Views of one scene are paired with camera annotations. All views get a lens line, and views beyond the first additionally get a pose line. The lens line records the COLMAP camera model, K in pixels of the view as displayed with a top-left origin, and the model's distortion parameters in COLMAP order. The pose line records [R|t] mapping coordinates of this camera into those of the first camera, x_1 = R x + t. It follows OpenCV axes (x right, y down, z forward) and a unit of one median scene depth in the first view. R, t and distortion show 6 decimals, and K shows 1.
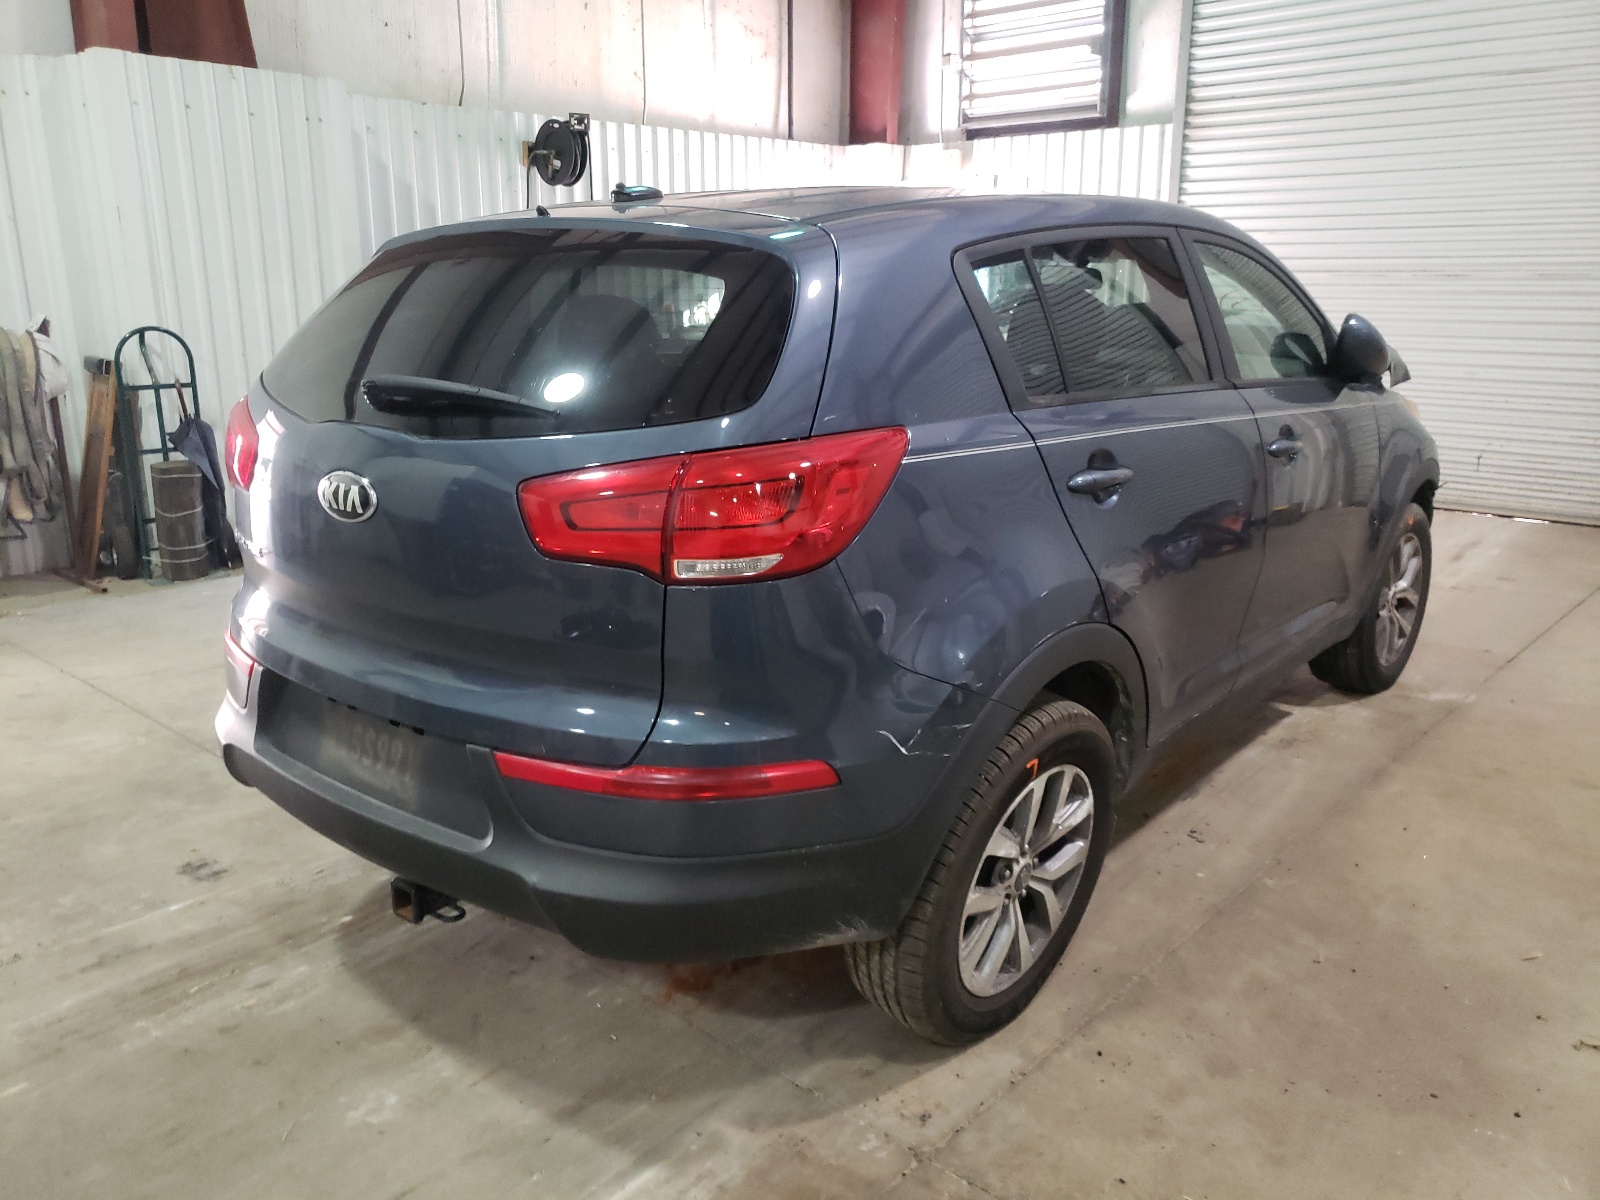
lens RADIAL K [[1232.8, 0, 800.0], [0, 1232.8, 600.0], [0, 0, 1]] dist [0.015148, 0.009019]
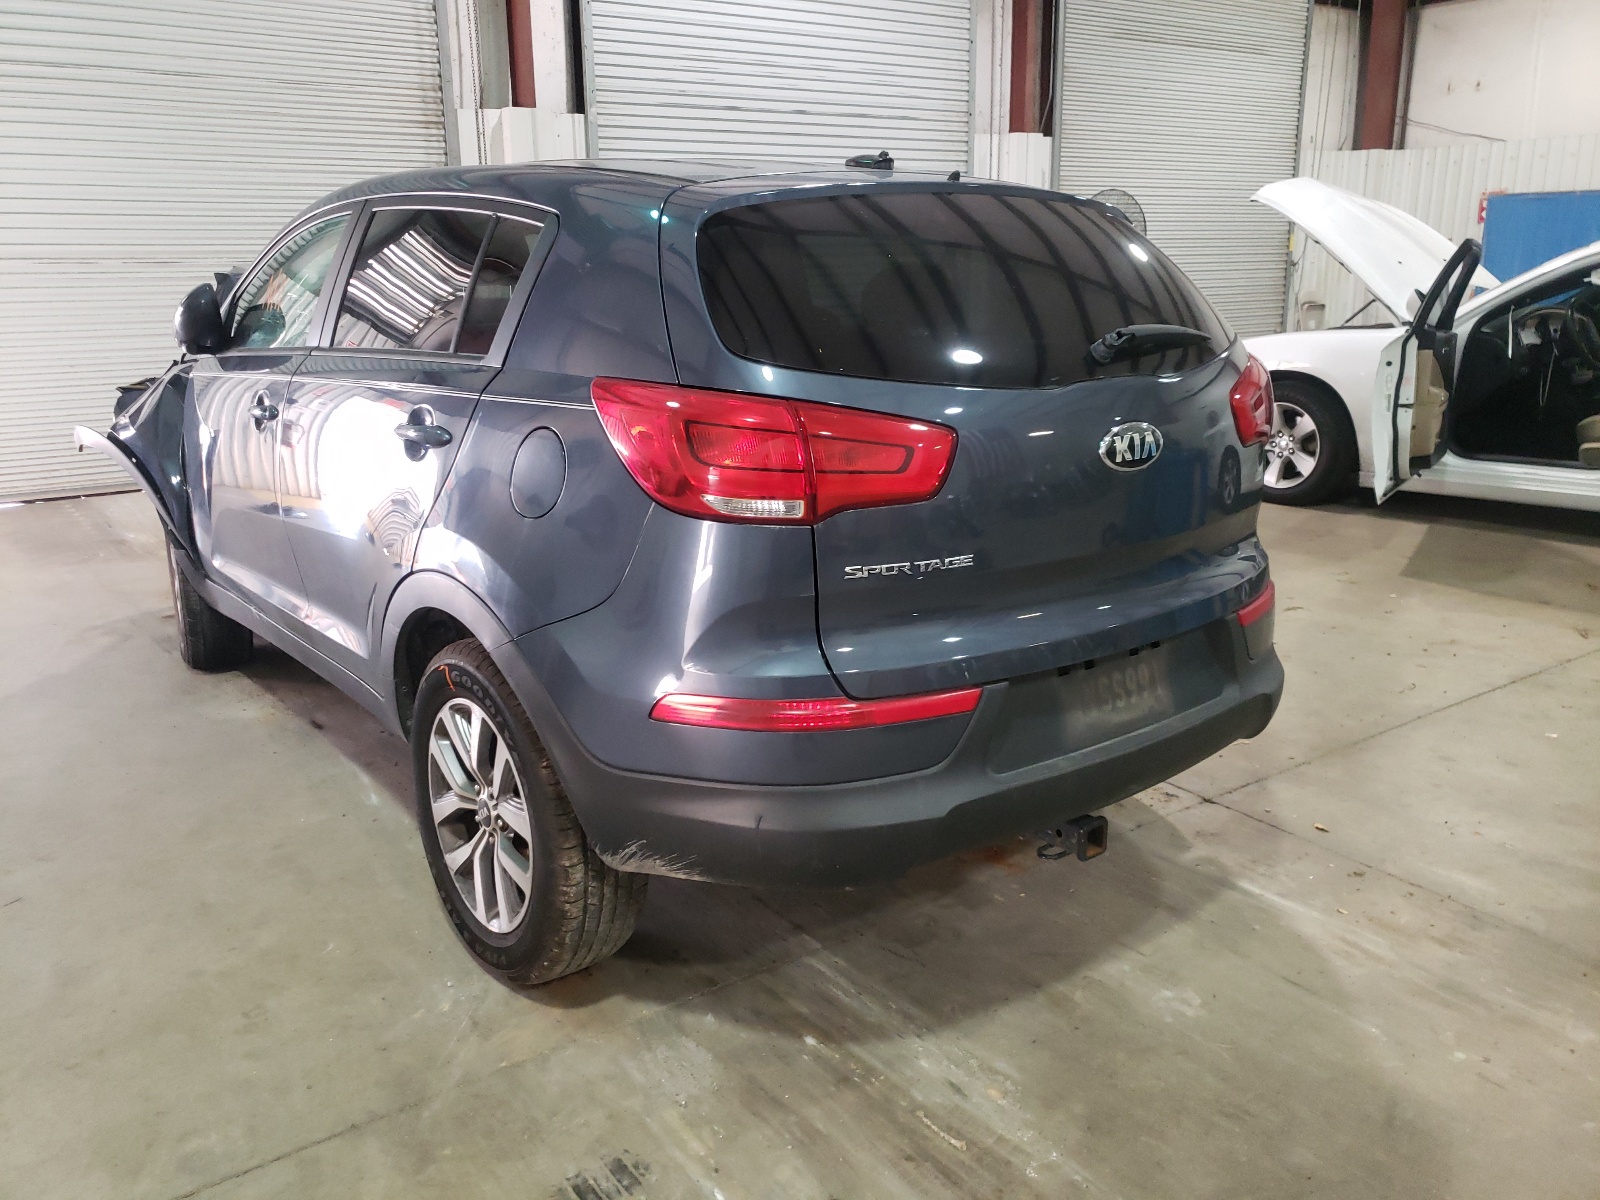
lens RADIAL K [[1210.6, 0, 800.4], [0, 1210.6, 575.6], [0, 0, 1]] dist [0.009218, 0.006592]
pose [[0.254558, -0.252661, 0.933468, -1.235716], [0.263627, 0.946838, 0.184388, -0.210853], [-0.930431, 0.199150, 0.307634, 0.847062]]
